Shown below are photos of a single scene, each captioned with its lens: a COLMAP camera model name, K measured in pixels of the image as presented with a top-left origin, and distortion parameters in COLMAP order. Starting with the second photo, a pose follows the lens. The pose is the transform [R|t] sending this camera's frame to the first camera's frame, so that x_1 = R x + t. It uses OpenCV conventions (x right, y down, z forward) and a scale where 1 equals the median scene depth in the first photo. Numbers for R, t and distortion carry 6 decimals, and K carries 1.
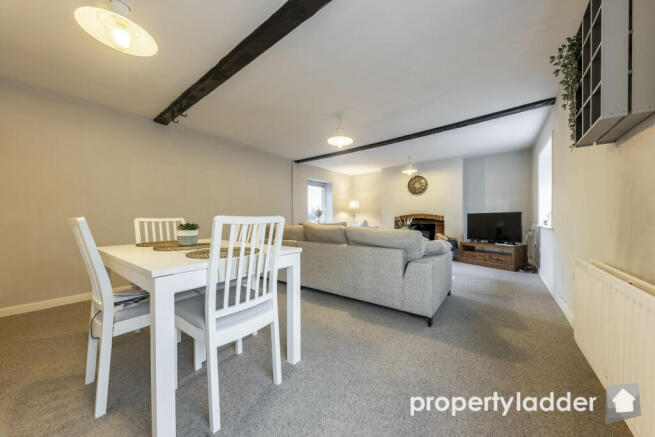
lens RADIAL K [[221.2, 0, 328.2], [0, 221.2, 219.0], [0, 0, 1]] dist [0.000923, 0.000095]
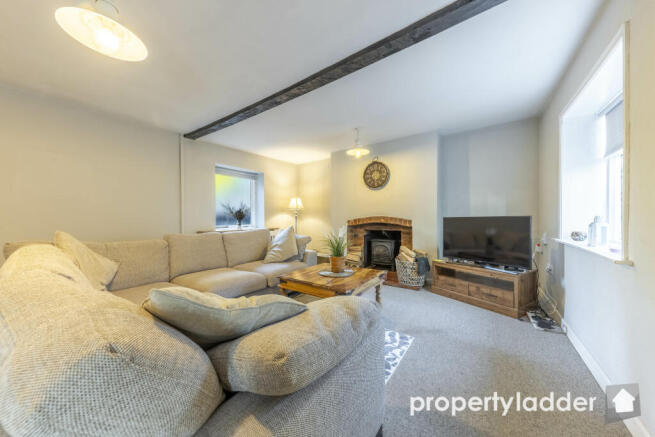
lens RADIAL K [[221.2, 0, 329.0], [0, 221.2, 217.5], [0, 0, 1]] dist [0.000923, 0.000095]
pose [[0.999193, 0.001345, 0.040149, 0.254559], [-0.001234, 0.999995, -0.002797, -0.020512], [-0.040152, 0.002745, 0.999190, 0.347600]]
